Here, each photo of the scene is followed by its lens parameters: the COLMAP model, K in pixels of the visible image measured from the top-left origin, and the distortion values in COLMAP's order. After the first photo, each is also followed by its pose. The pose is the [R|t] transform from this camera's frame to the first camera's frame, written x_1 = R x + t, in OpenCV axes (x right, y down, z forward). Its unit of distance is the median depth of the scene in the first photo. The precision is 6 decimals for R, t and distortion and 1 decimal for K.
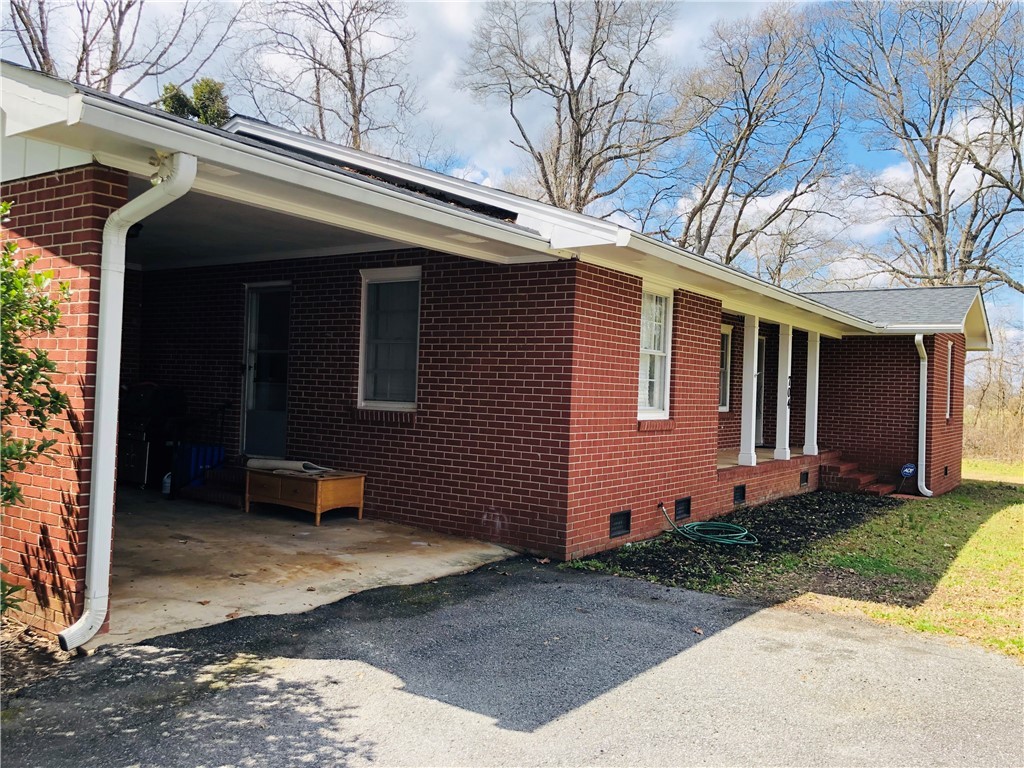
lens RADIAL K [[839.7, 0, 512.7], [0, 839.7, 379.0], [0, 0, 1]] dist [0.064025, -0.058113]
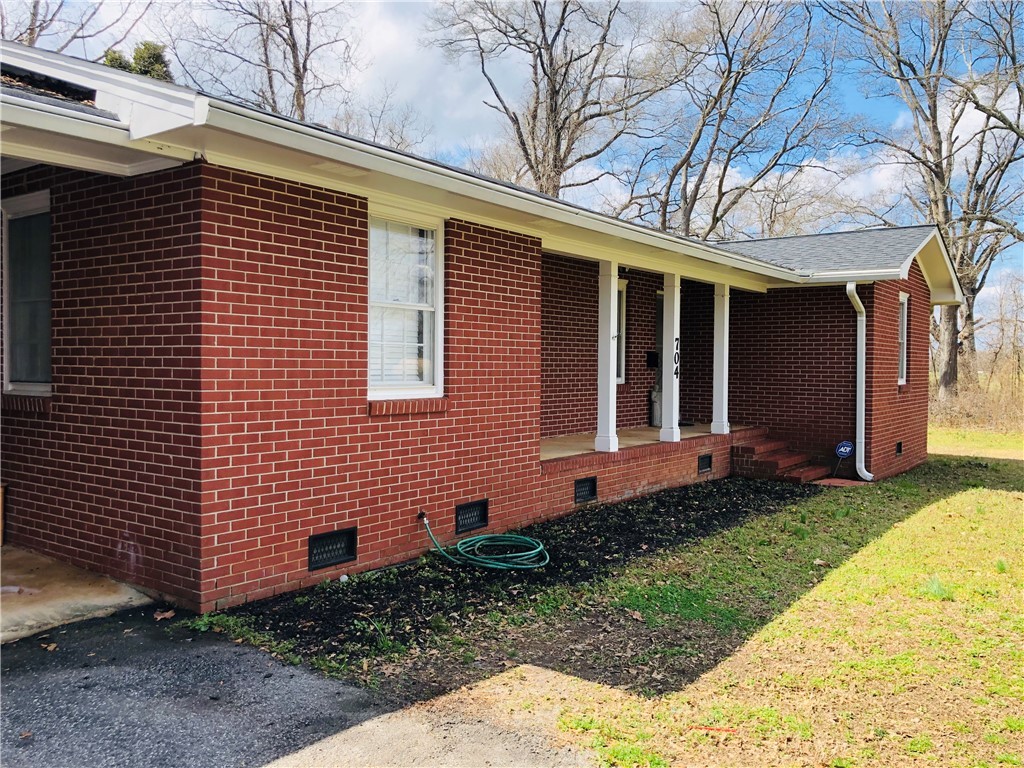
lens RADIAL K [[839.7, 0, 508.8], [0, 839.7, 378.5], [0, 0, 1]] dist [0.064025, -0.058113]
pose [[0.999206, -0.024820, -0.031175, 0.166636], [0.025674, 0.999298, 0.027291, 0.008093], [0.030476, -0.028070, 0.999141, 0.168211]]
